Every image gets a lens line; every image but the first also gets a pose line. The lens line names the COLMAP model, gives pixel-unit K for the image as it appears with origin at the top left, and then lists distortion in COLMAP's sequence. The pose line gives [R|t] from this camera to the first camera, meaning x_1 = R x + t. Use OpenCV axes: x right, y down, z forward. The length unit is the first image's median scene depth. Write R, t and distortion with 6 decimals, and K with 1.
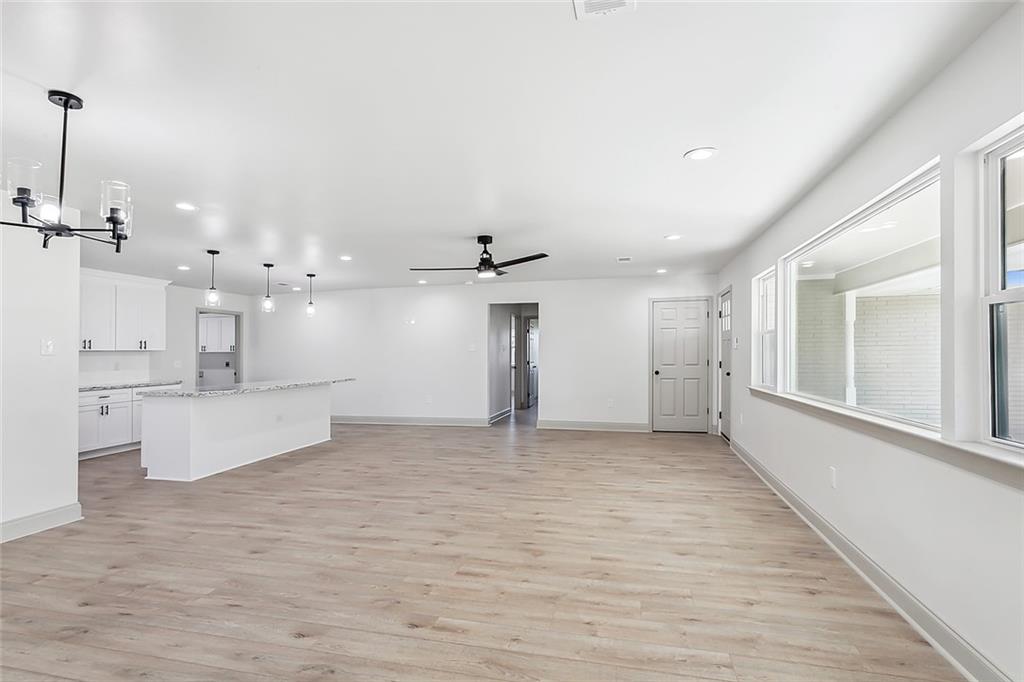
lens RADIAL K [[504.5, 0, 509.2], [0, 504.5, 351.2], [0, 0, 1]] dist [0.001439, 0.000276]
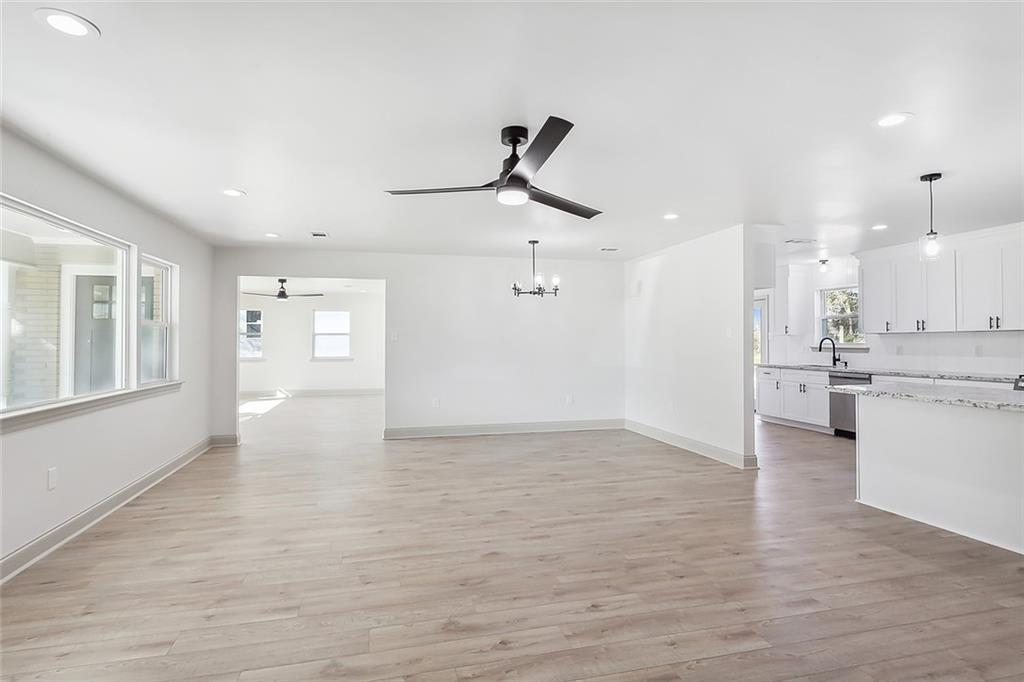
lens RADIAL K [[545.8, 0, 516.1], [0, 545.8, 337.6], [0, 0, 1]] dist [-0.028214, -0.002571]
pose [[-0.883773, 0.009650, -0.467817, 0.244672], [0.015251, 0.999850, -0.008186, 0.005664], [0.467667, -0.014370, -0.883788, 1.689899]]
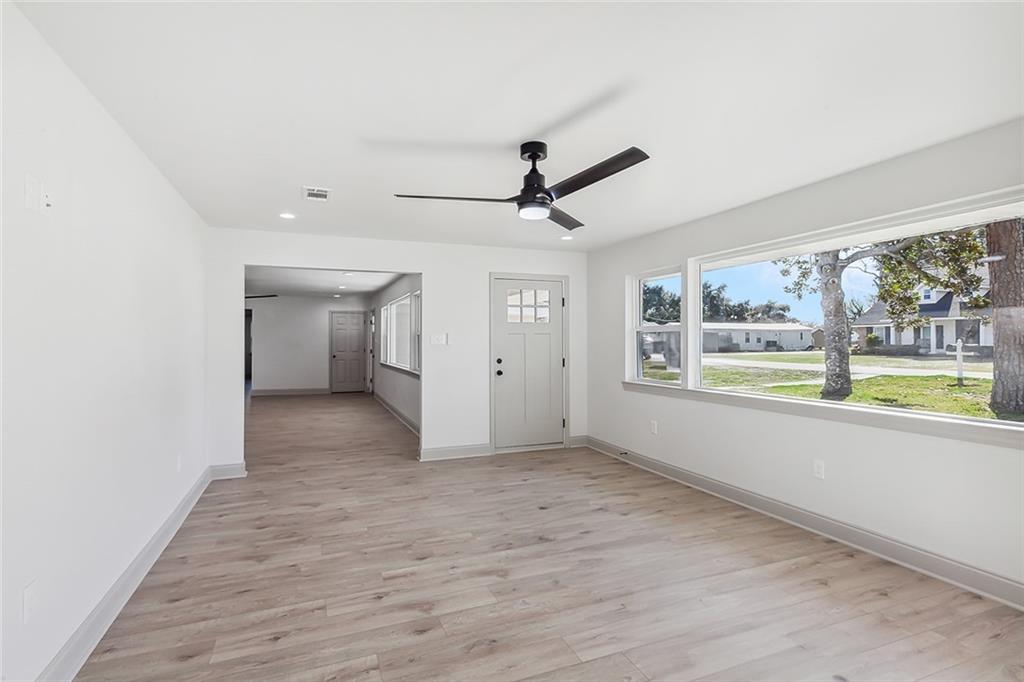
lens RADIAL K [[504.5, 0, 504.0], [0, 504.5, 343.2], [0, 0, 1]] dist [0.001439, 0.000276]
pose [[0.822223, 0.001204, 0.569163, -0.323942], [-0.005822, 0.999963, 0.006295, -0.024868], [-0.569135, -0.008489, 0.822200, -1.151377]]
